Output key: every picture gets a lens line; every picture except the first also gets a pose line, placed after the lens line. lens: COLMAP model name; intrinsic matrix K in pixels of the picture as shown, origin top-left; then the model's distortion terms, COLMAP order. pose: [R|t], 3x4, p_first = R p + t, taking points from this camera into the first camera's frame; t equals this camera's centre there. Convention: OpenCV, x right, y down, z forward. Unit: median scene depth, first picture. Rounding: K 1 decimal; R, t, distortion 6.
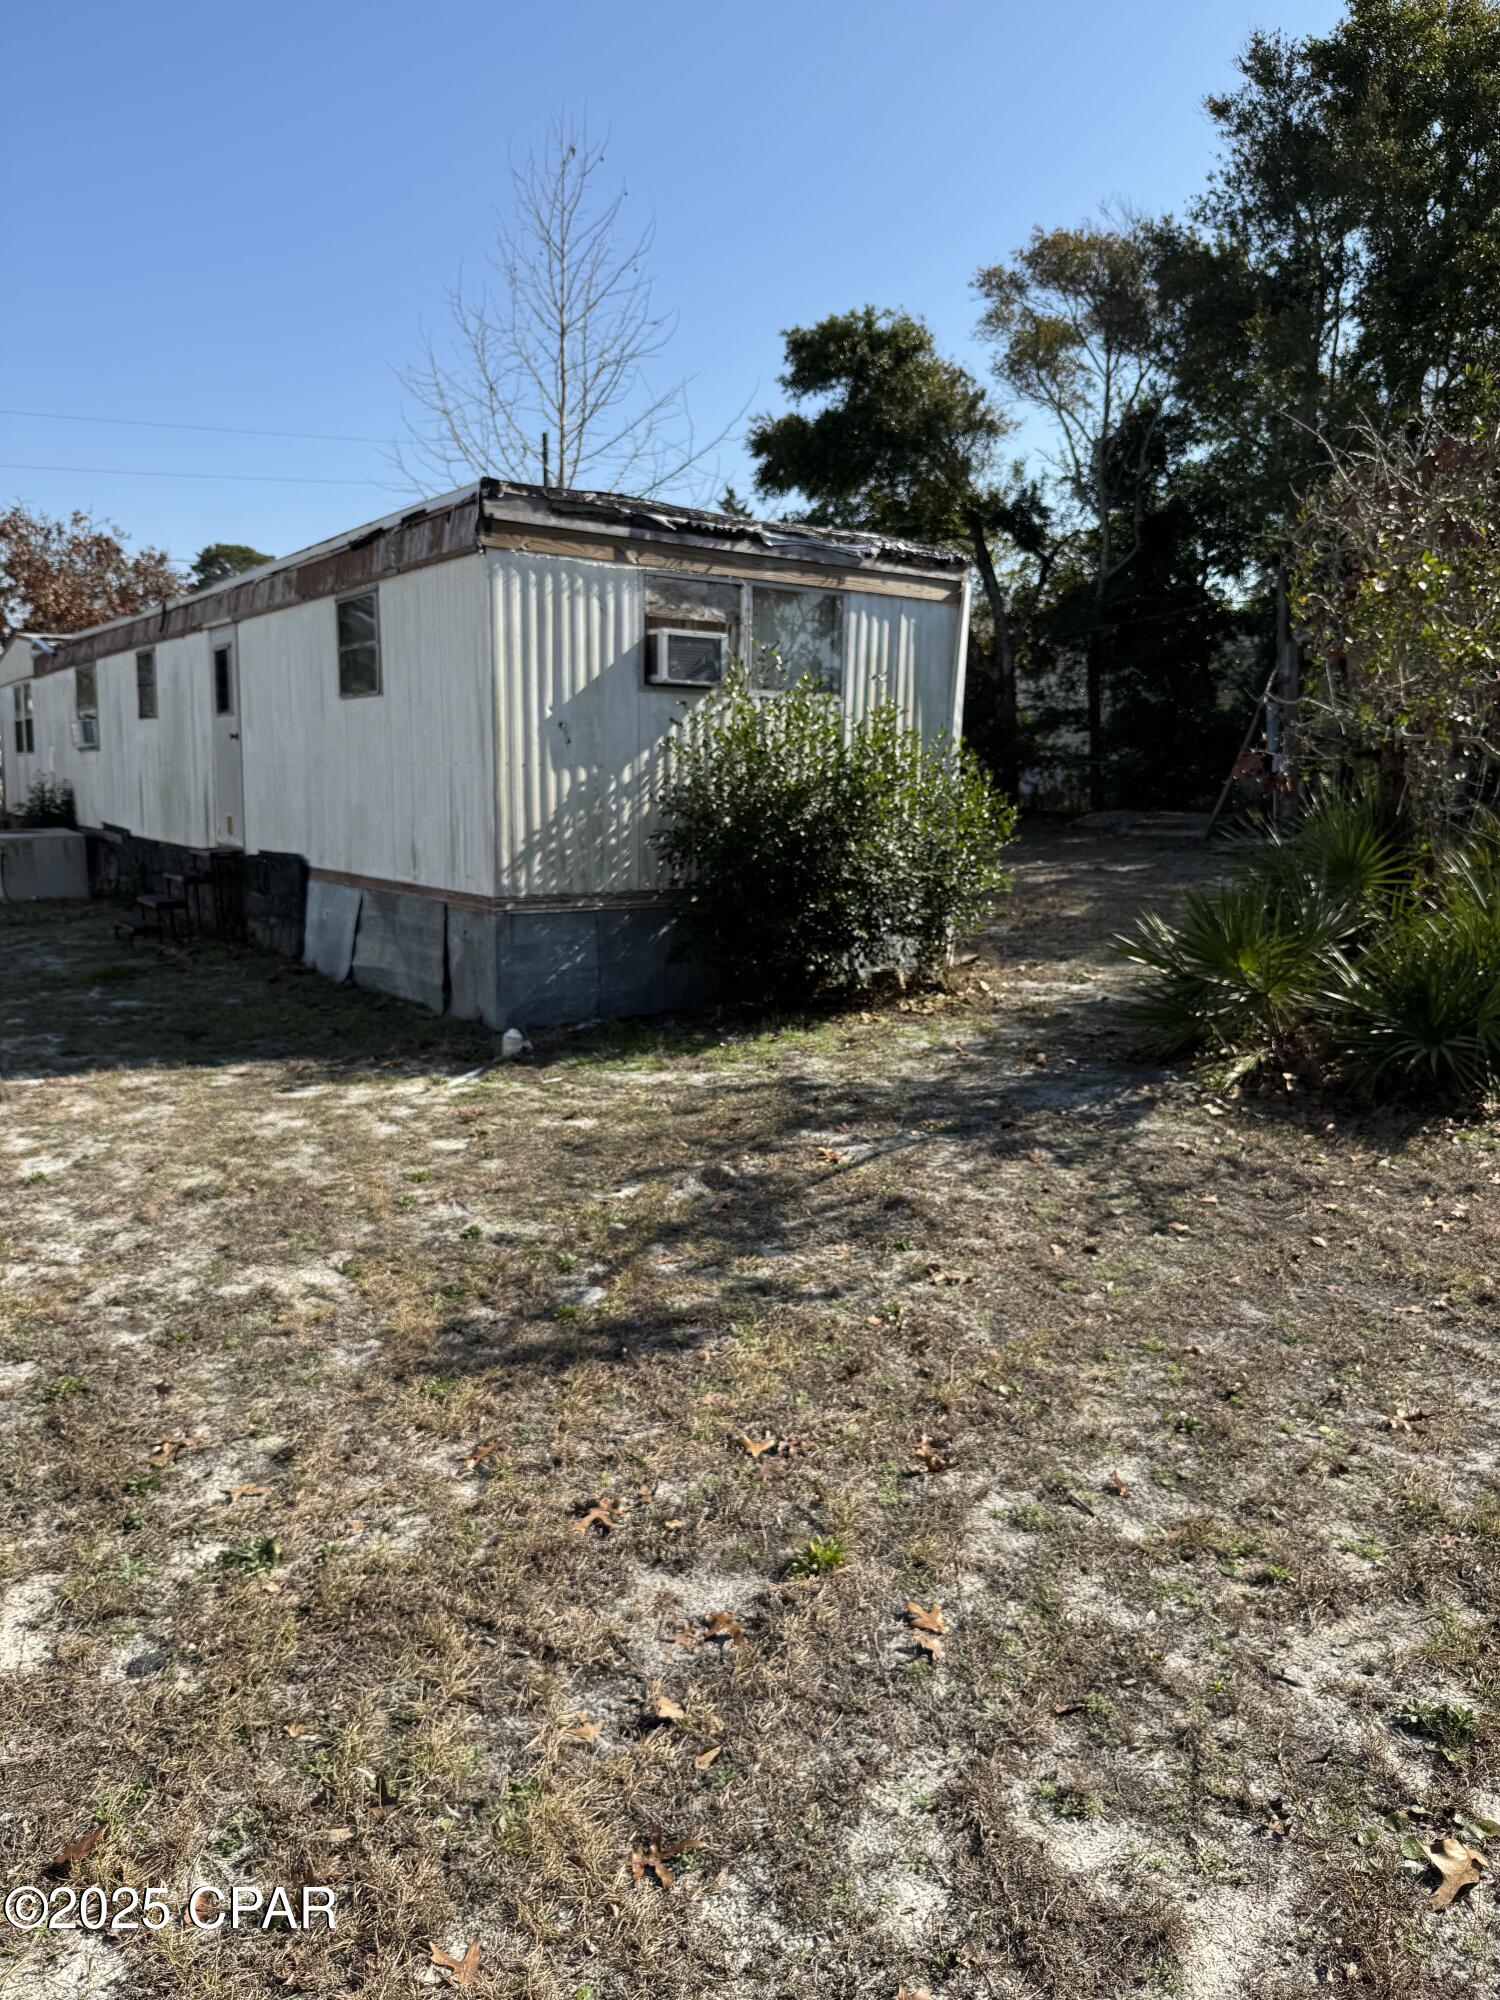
lens RADIAL K [[1383.2, 0, 741.6], [0, 1383.2, 1001.7], [0, 0, 1]] dist [0.124390, -0.169414]
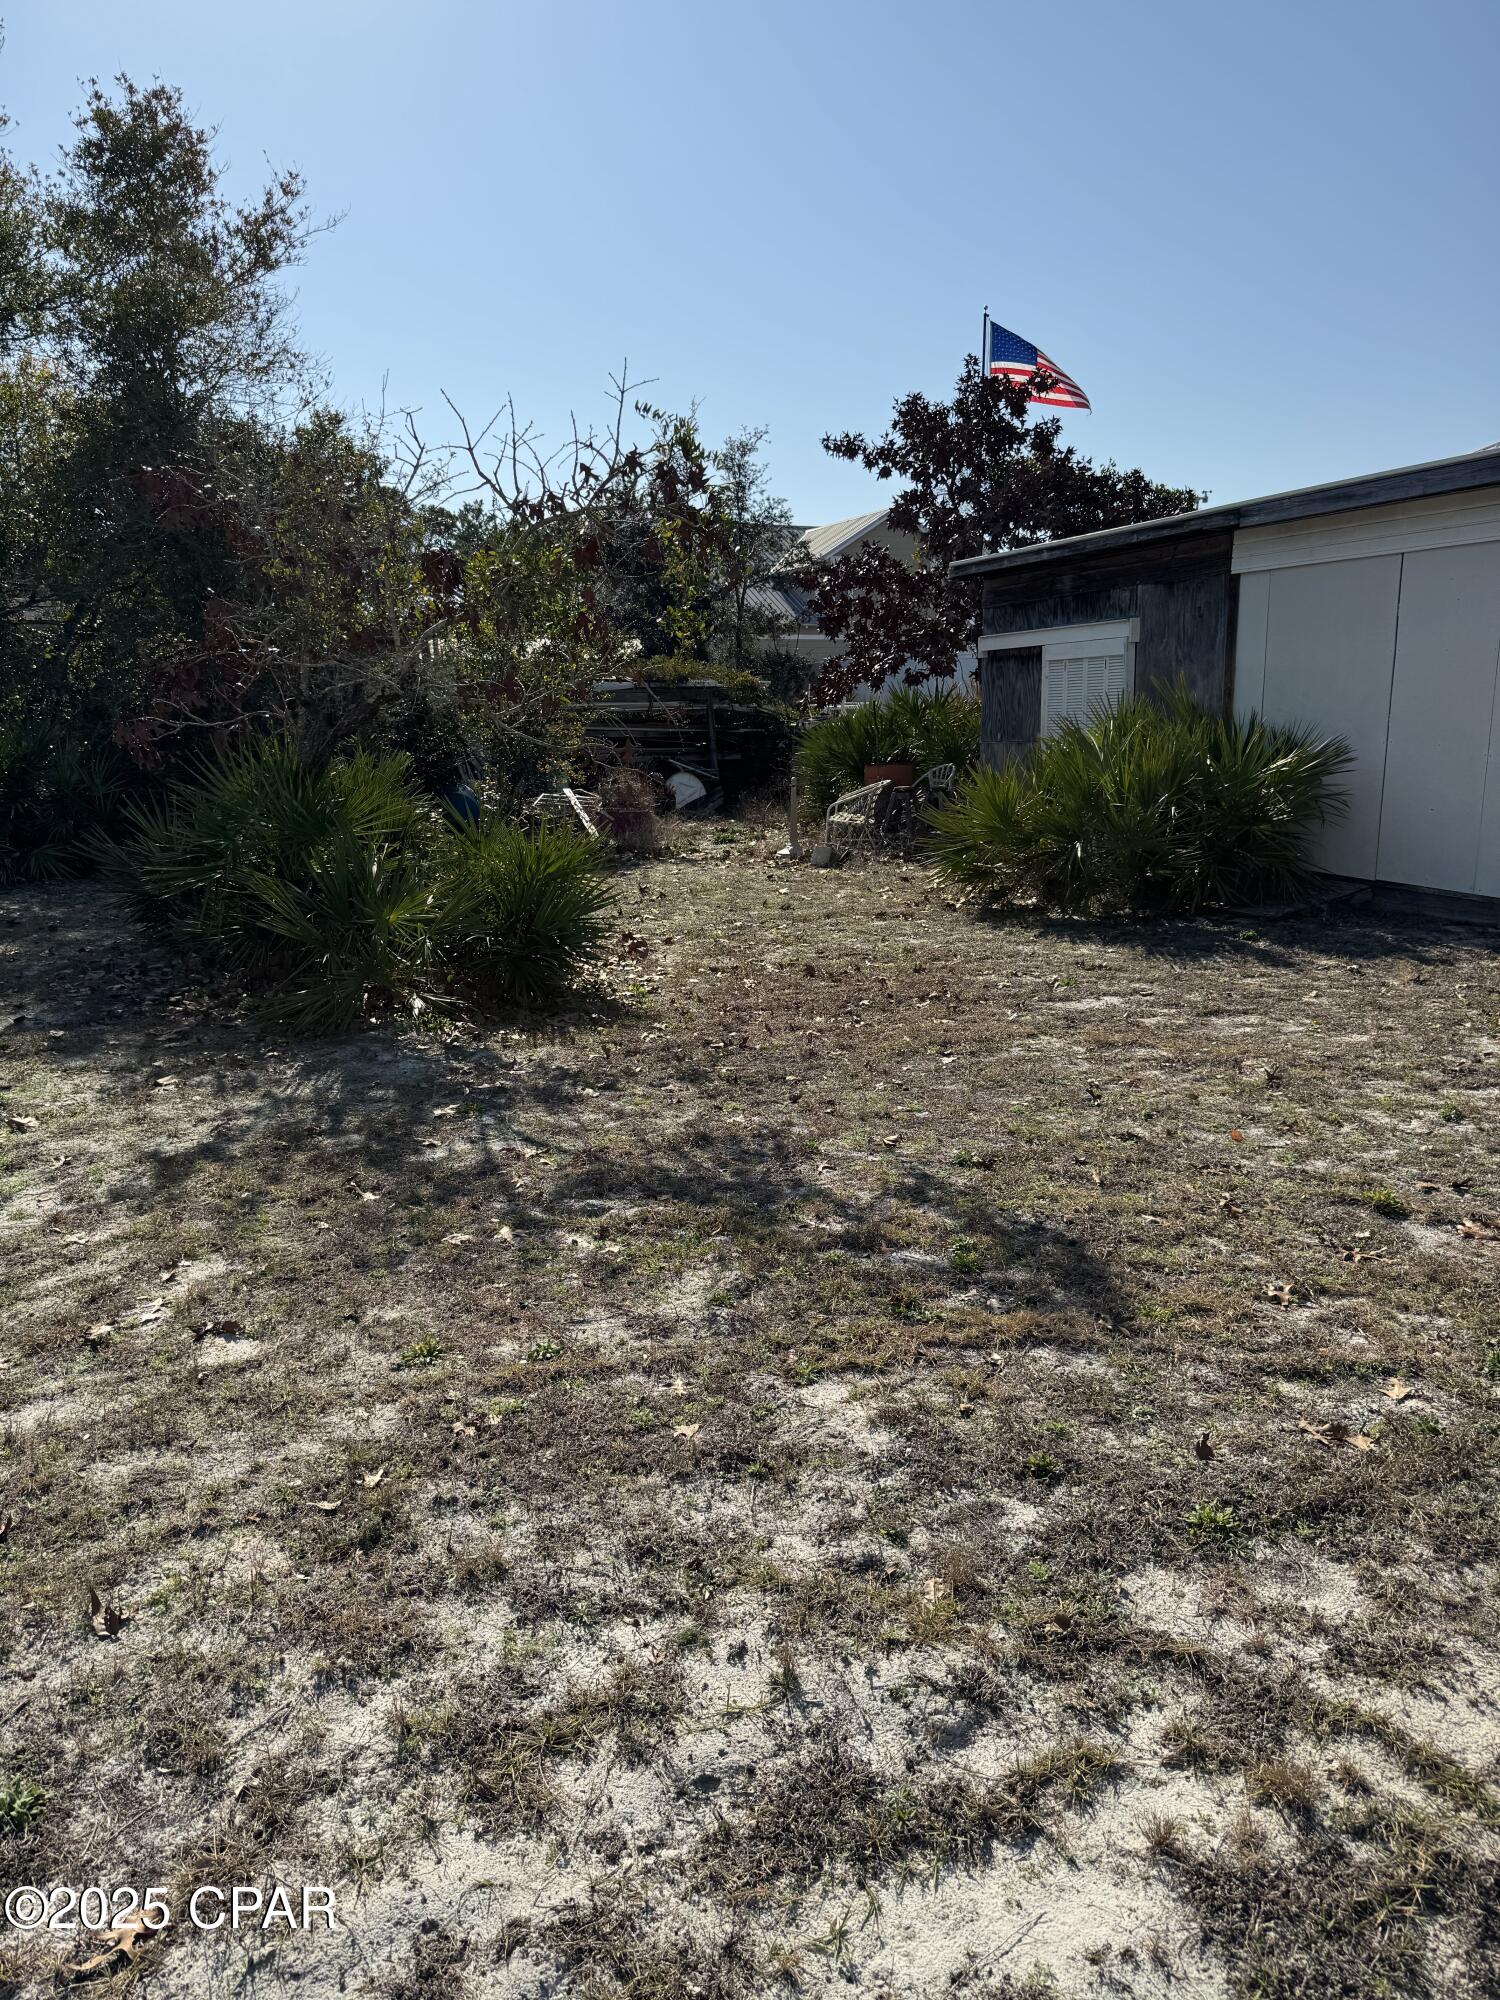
lens RADIAL K [[1383.2, 0, 741.6], [0, 1383.2, 1001.7], [0, 0, 1]] dist [0.124390, -0.169414]
pose [[0.171505, -0.195178, 0.965656, -0.844493], [0.201471, 0.966413, 0.159549, -0.107614], [-0.964363, 0.167188, 0.205067, 0.755549]]
